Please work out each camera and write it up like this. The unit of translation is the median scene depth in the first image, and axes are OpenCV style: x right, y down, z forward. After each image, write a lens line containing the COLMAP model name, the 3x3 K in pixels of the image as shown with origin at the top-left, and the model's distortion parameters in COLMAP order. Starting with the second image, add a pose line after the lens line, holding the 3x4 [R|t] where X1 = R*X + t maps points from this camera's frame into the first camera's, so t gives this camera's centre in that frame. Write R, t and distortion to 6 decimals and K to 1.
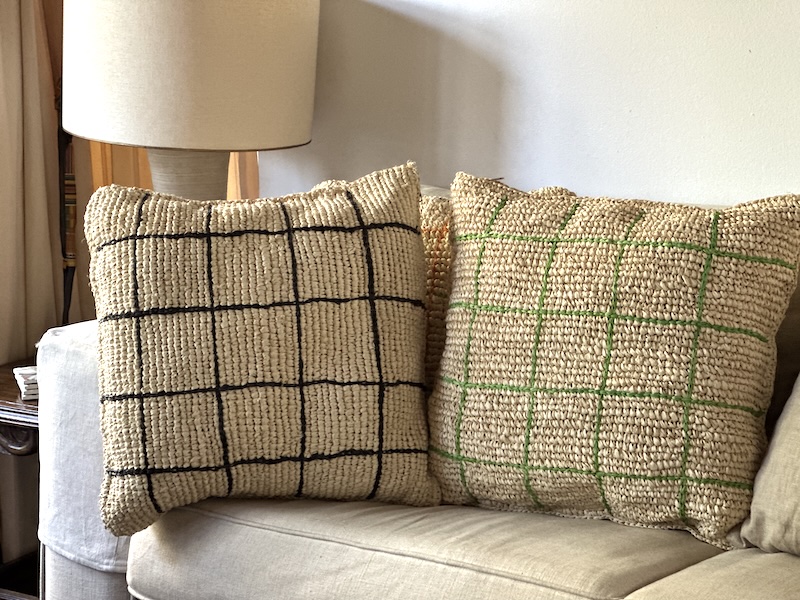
lens RADIAL K [[1865.8, 0, 401.1], [0, 1865.8, 162.6], [0, 0, 1]] dist [-0.750683, 7.102543]
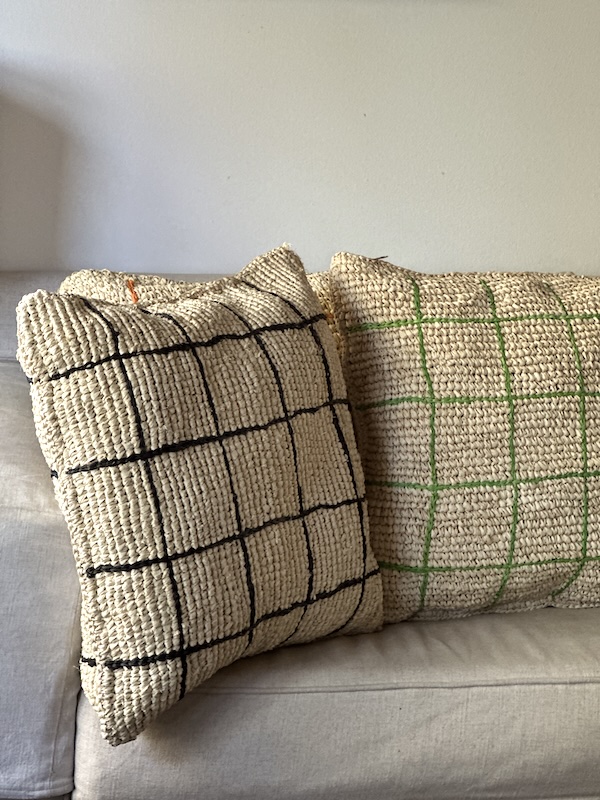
lens RADIAL K [[1865.8, 0, 299.1], [0, 1865.8, 271.5], [0, 0, 1]] dist [-0.750683, 7.102543]
pose [[0.725075, -0.055386, 0.686439, -0.630437], [0.032261, 0.998398, 0.046480, -0.028923], [-0.687914, -0.011556, 0.725700, 0.398304]]
